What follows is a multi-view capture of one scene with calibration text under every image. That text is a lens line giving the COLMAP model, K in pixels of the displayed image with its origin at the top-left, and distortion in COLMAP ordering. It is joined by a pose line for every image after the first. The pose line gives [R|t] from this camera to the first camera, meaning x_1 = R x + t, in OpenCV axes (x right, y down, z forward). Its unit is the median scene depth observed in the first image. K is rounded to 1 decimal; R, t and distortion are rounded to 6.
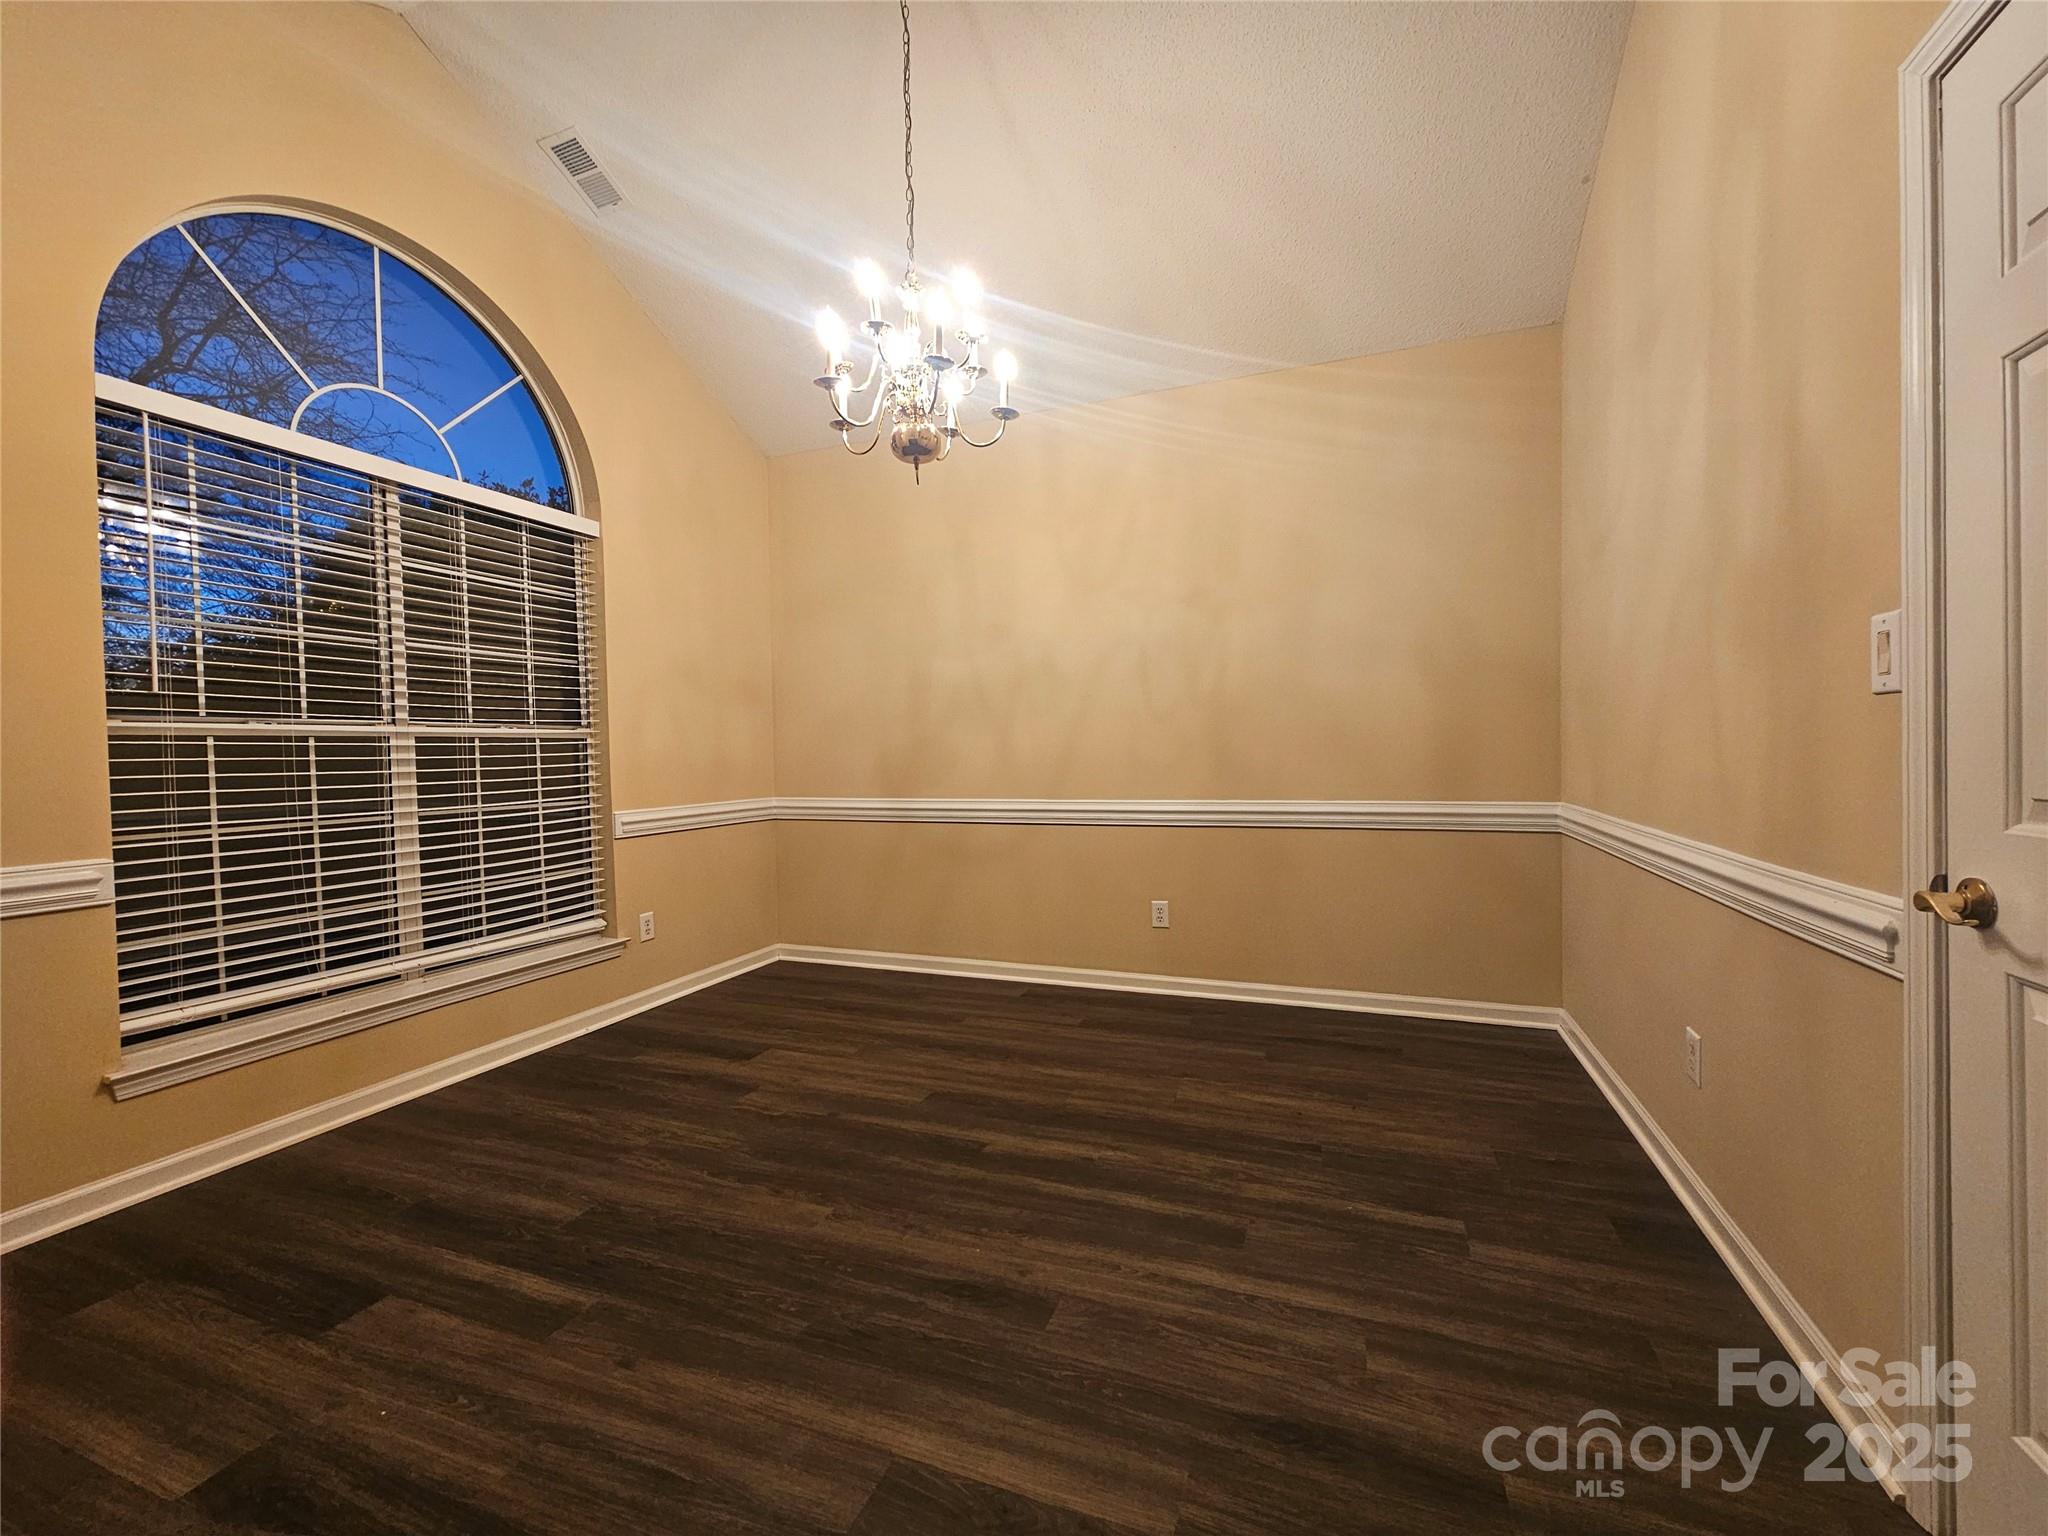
lens RADIAL K [[840.6, 0, 1034.6], [0, 840.6, 769.6], [0, 0, 1]] dist [-0.000150, -0.000001]
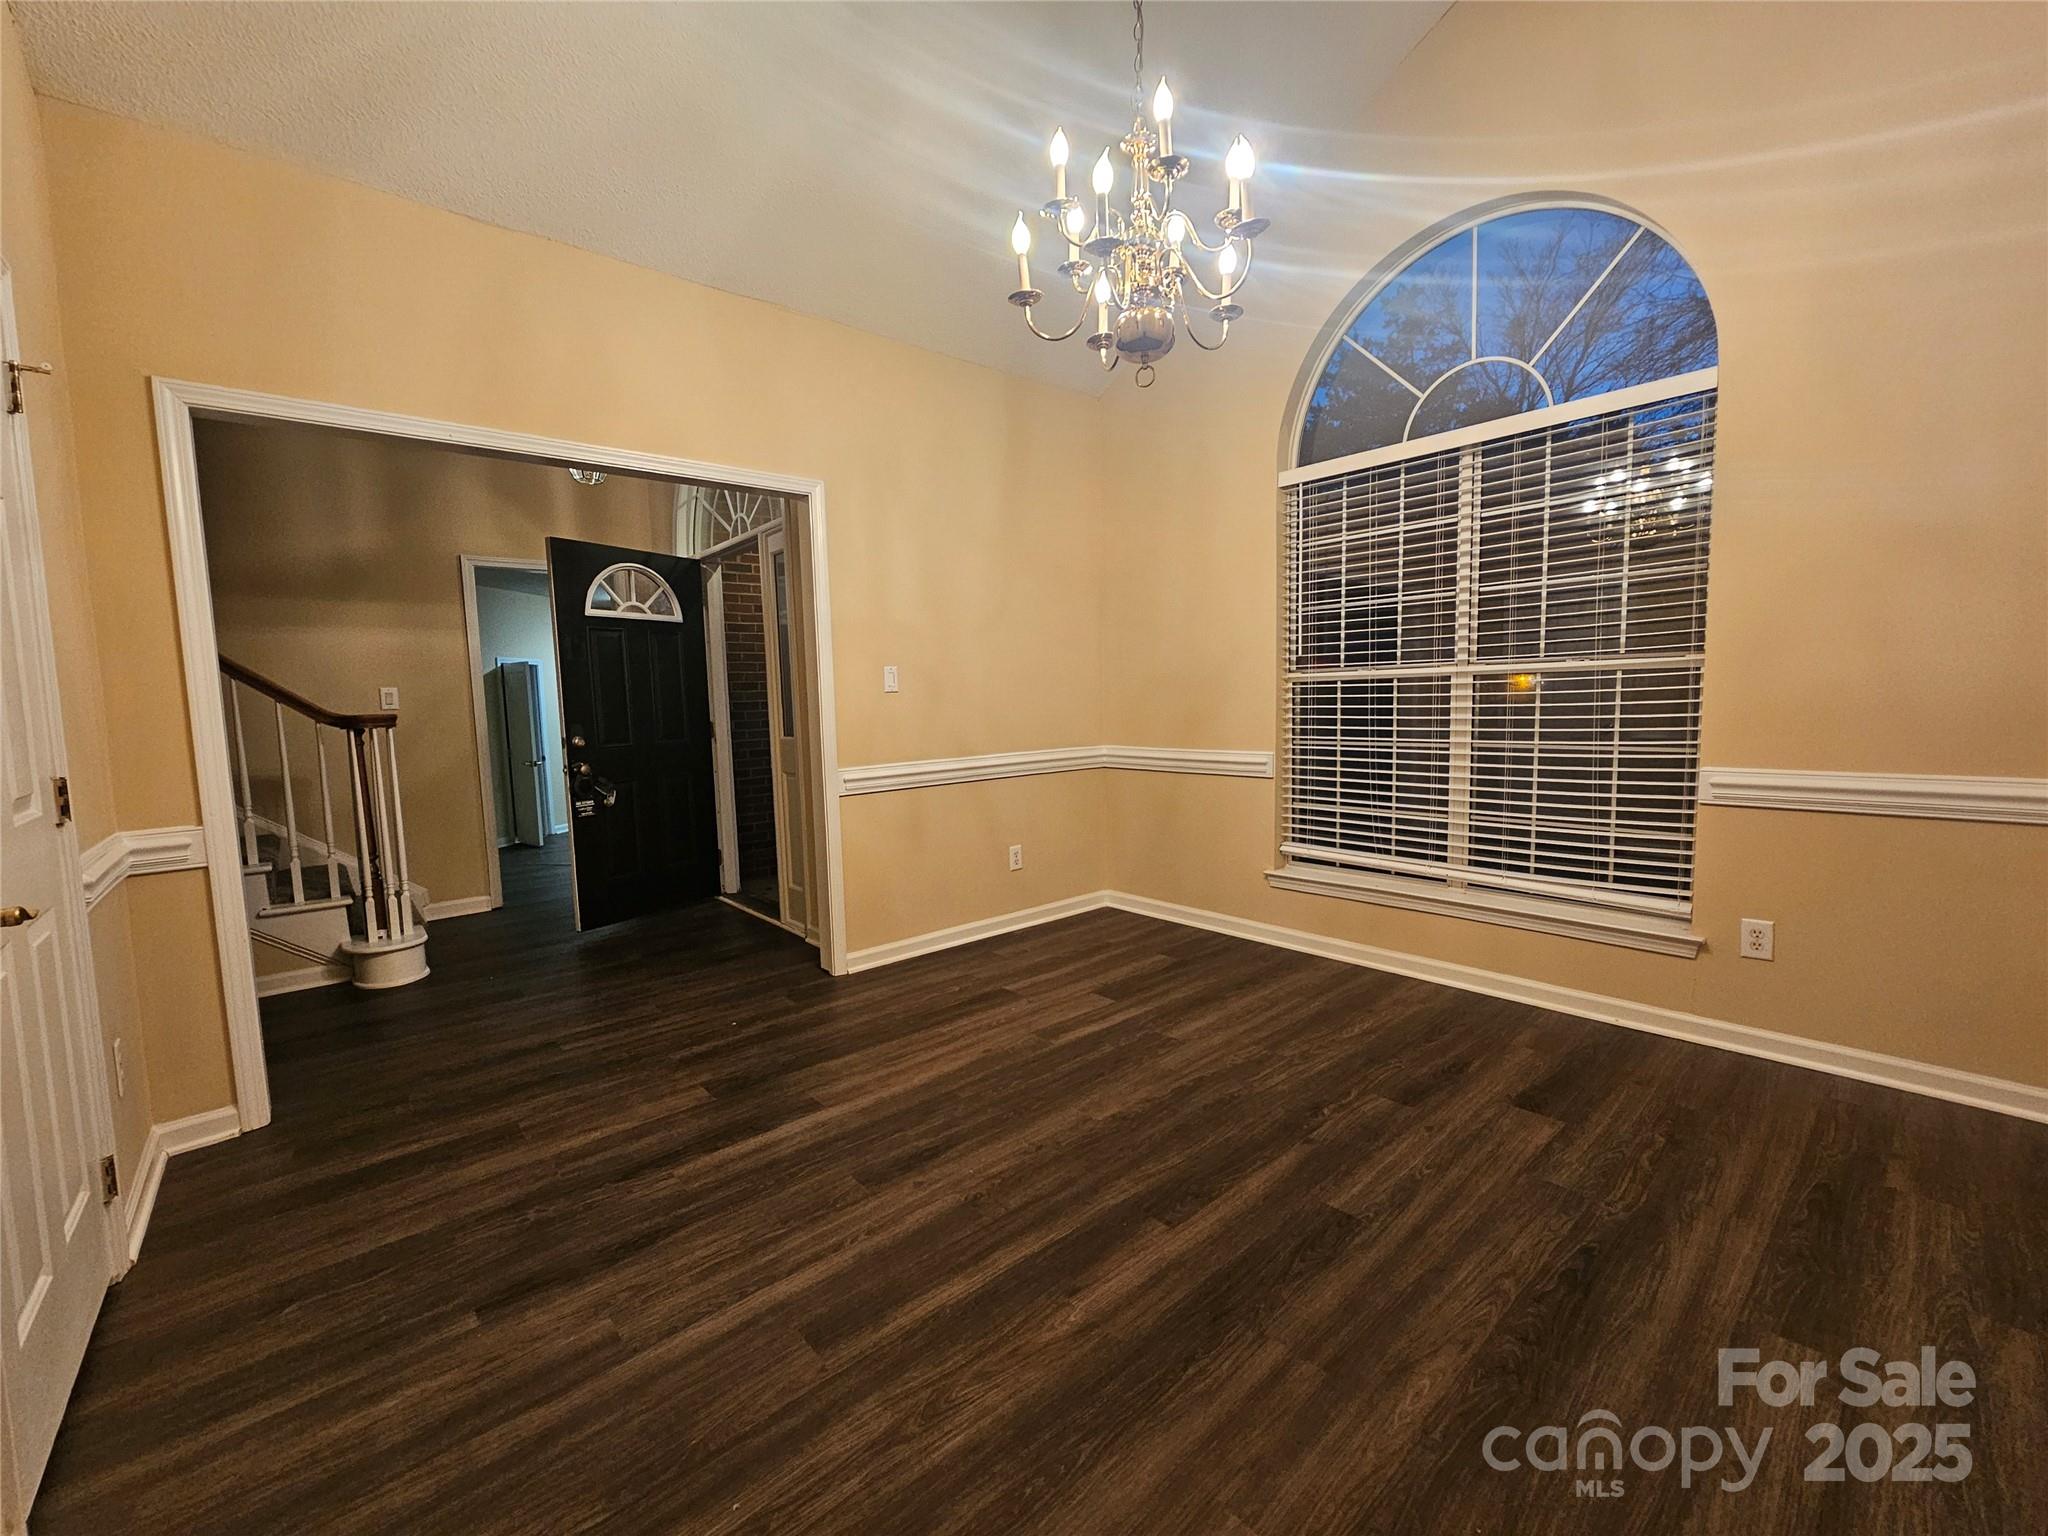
lens RADIAL K [[840.6, 0, 1034.6], [0, 840.6, 769.6], [0, 0, 1]] dist [-0.000150, -0.000001]
pose [[-0.469703, 0.109195, -0.876046, 0.622581], [0.018673, 0.993328, 0.113802, -0.062658], [0.882627, 0.037095, -0.468608, 1.211673]]
